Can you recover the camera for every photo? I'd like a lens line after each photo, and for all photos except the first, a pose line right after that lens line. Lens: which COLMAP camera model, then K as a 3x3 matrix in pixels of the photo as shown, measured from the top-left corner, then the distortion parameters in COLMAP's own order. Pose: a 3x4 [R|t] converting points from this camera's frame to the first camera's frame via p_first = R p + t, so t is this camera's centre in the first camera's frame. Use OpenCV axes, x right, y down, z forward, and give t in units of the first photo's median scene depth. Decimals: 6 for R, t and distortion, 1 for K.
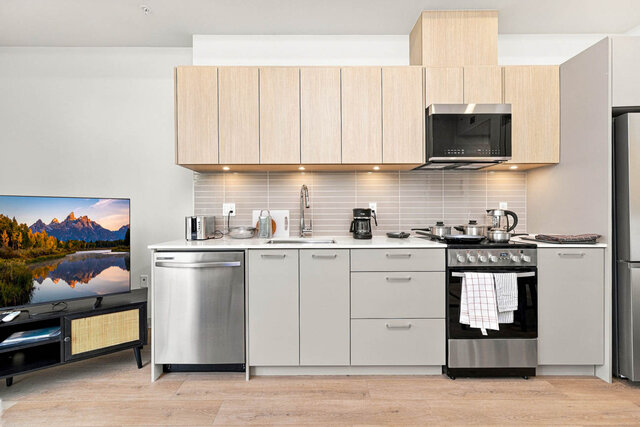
lens RADIAL K [[273.9, 0, 320.0], [0, 273.9, 211.2], [0, 0, 1]] dist [0.002271, 0.000251]
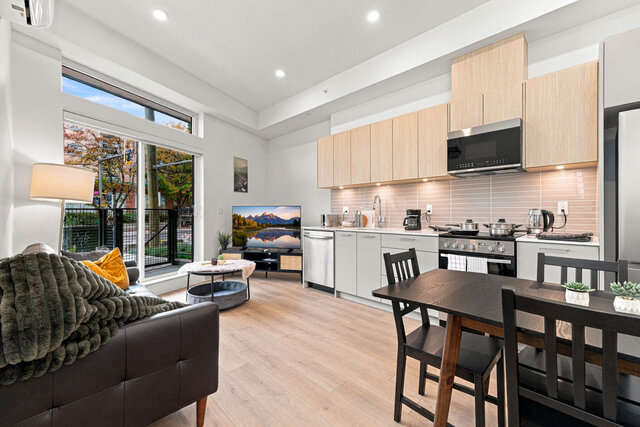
lens RADIAL K [[265.9, 0, 320.0], [0, 265.9, 213.5], [0, 0, 1]] dist [0.007635, 0.000098]
pose [[0.705785, 0.004013, -0.708415, 0.960406], [-0.001256, 0.999989, 0.004413, 0.007721], [0.708425, -0.002225, 0.705783, -0.404361]]
